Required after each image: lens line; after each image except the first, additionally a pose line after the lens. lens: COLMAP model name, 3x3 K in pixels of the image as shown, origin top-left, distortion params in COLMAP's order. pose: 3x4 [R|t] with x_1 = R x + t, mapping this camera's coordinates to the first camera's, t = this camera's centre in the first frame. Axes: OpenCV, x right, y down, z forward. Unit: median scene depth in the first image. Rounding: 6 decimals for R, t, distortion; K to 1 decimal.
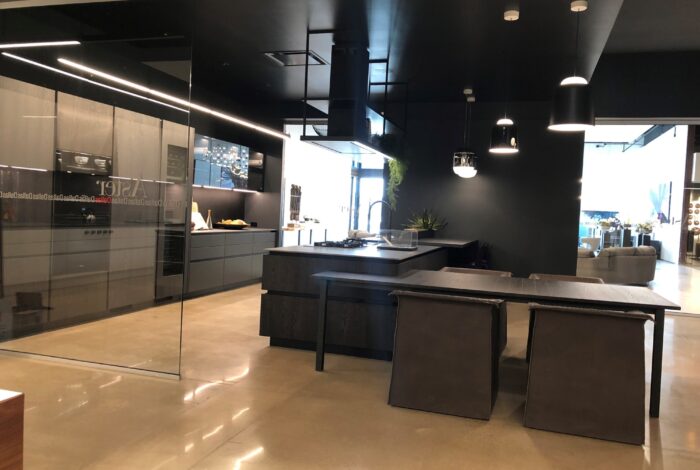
lens RADIAL K [[584.7, 0, 350.0], [0, 584.7, 235.0], [0, 0, 1]] dist [0.083549, -0.116006]
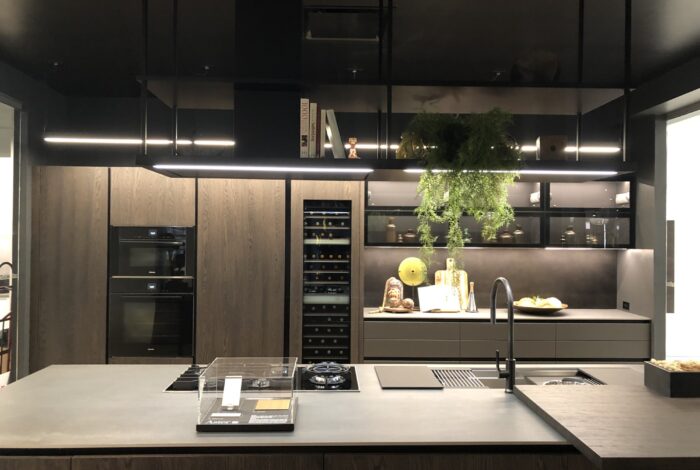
lens RADIAL K [[584.7, 0, 350.0], [0, 584.7, 235.0], [0, 0, 1]] dist [0.083549, -0.116006]
pose [[0.338021, -0.050078, -0.939805, 0.314069], [-0.029207, 0.997544, -0.063660, -0.045987], [0.940685, 0.048967, 0.335728, 0.599878]]
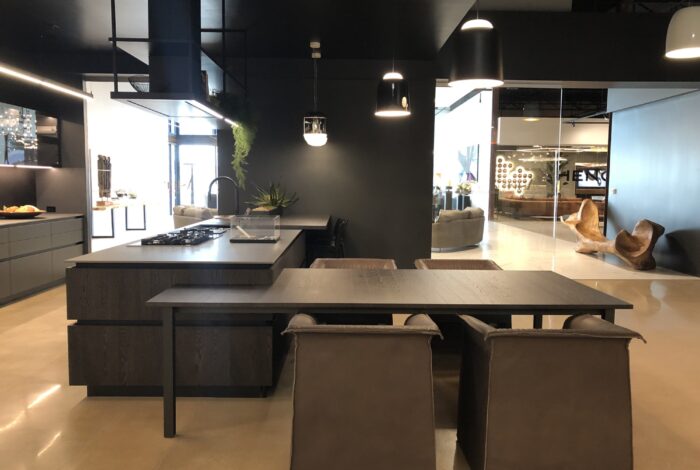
lens RADIAL K [[569.2, 0, 350.0], [0, 569.2, 235.0], [0, 0, 1]] dist [0.070779, -0.113675]
pose [[0.951013, -0.066246, 0.301970, -0.019710], [0.047085, 0.996414, 0.070304, -0.020626], [-0.305544, -0.052642, 0.950722, 0.154813]]
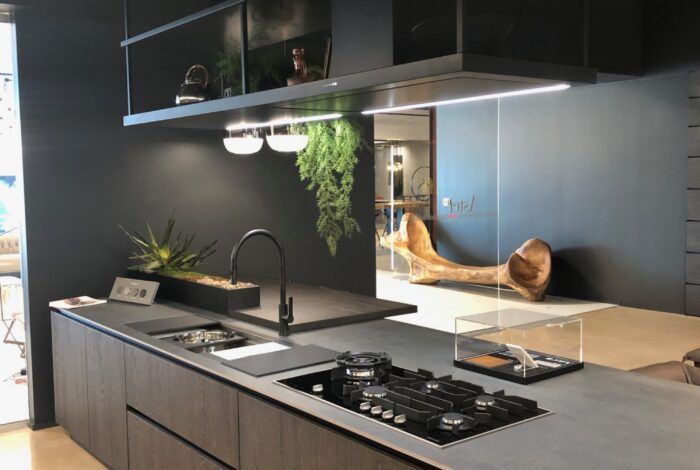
lens RADIAL K [[754.9, 0, 337.3], [0, 754.9, 236.2], [0, 0, 1]] dist [0.135483, -0.368567]
pose [[0.581863, -0.121403, 0.804175, -0.252511], [0.074878, 0.992593, 0.095669, -0.078951], [-0.809832, 0.004548, 0.586644, 0.532918]]
